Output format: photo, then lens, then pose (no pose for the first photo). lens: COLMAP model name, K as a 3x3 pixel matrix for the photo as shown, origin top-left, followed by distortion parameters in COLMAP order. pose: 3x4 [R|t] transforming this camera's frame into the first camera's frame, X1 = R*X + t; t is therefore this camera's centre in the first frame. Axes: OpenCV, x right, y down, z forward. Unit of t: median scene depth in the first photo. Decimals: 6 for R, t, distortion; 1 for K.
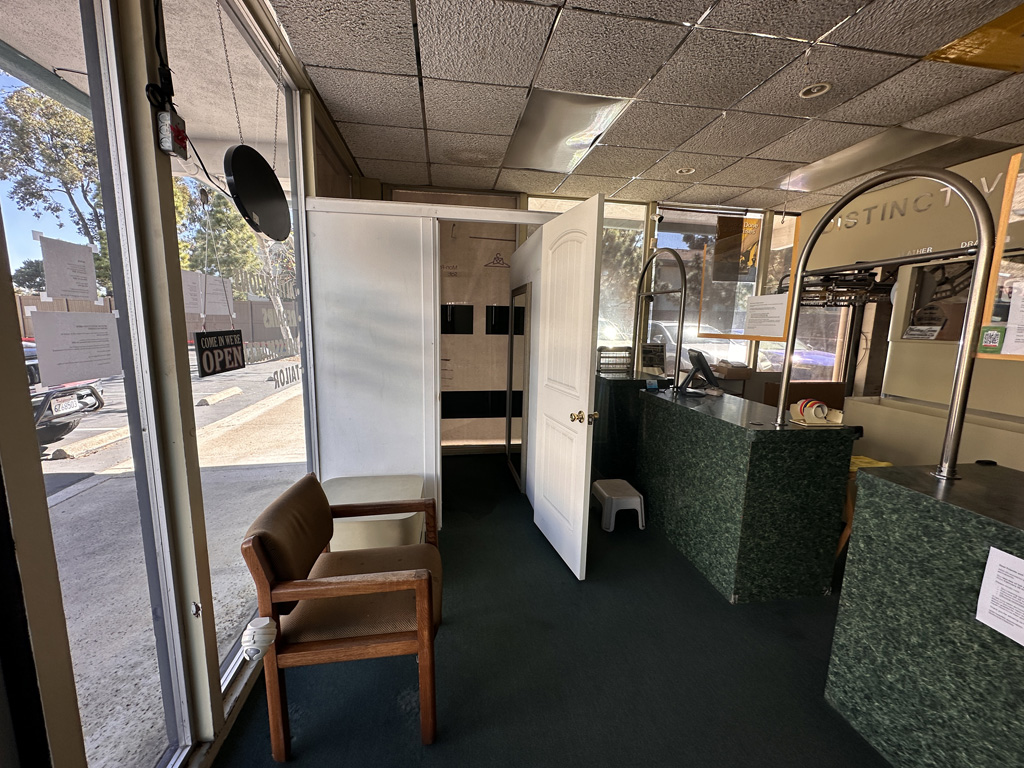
lens RADIAL K [[409.8, 0, 509.8], [0, 409.8, 385.0], [0, 0, 1]] dist [-0.001208, 0.000528]
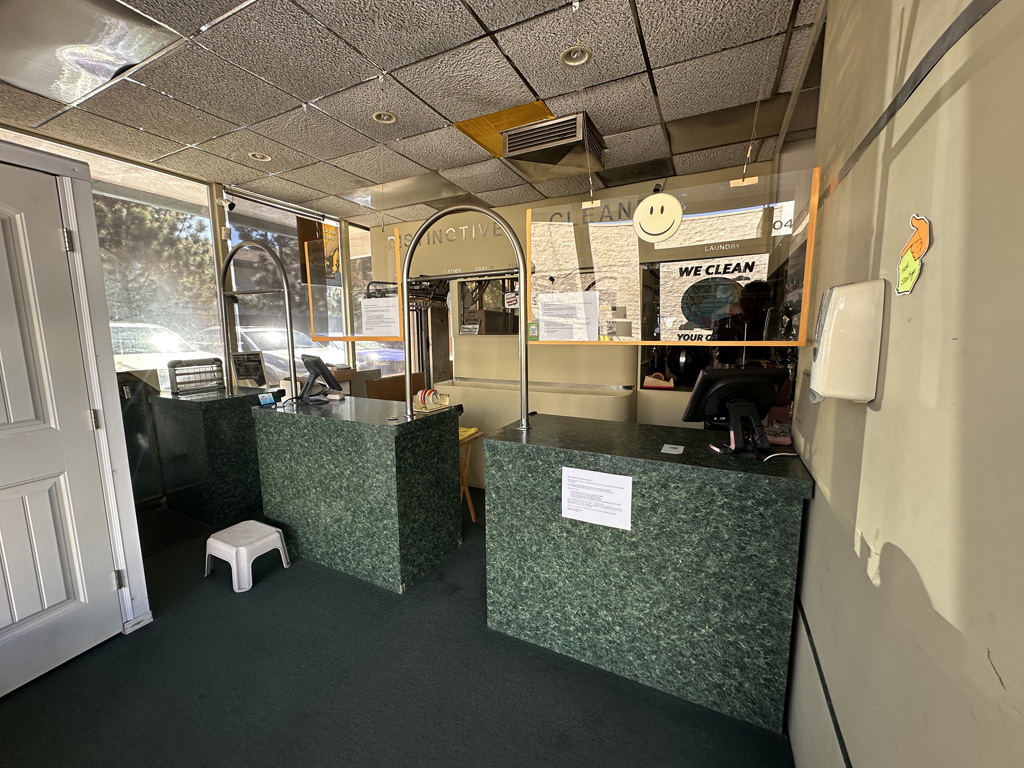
lens RADIAL K [[409.8, 0, 512.4], [0, 409.8, 384.6], [0, 0, 1]] dist [-0.001208, 0.000528]
pose [[0.577251, -0.134735, 0.805374, -0.051575], [0.144613, 0.987571, 0.061564, -0.011791], [-0.803659, 0.080930, 0.589561, 0.101412]]
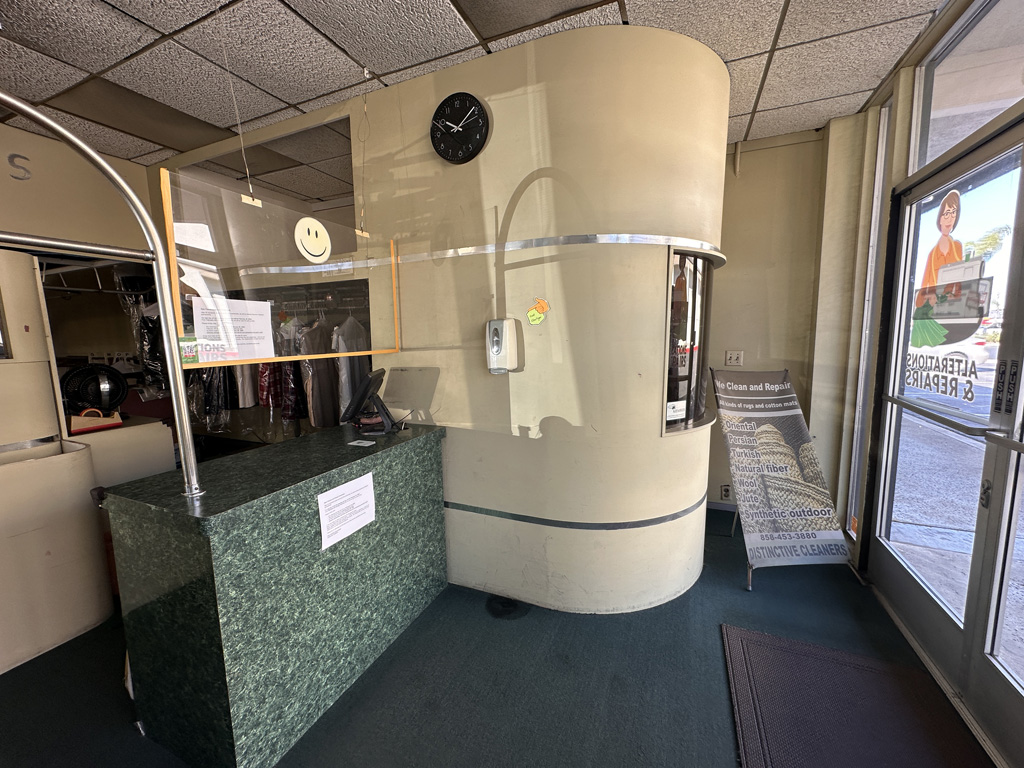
lens RADIAL K [[409.8, 0, 507.4], [0, 409.8, 384.7], [0, 0, 1]] dist [-0.001208, 0.000528]
pose [[-0.840749, -0.068393, 0.537088, -0.030561], [0.087101, 0.961983, 0.258847, -0.116520], [-0.534373, 0.264407, -0.802829, 0.740152]]
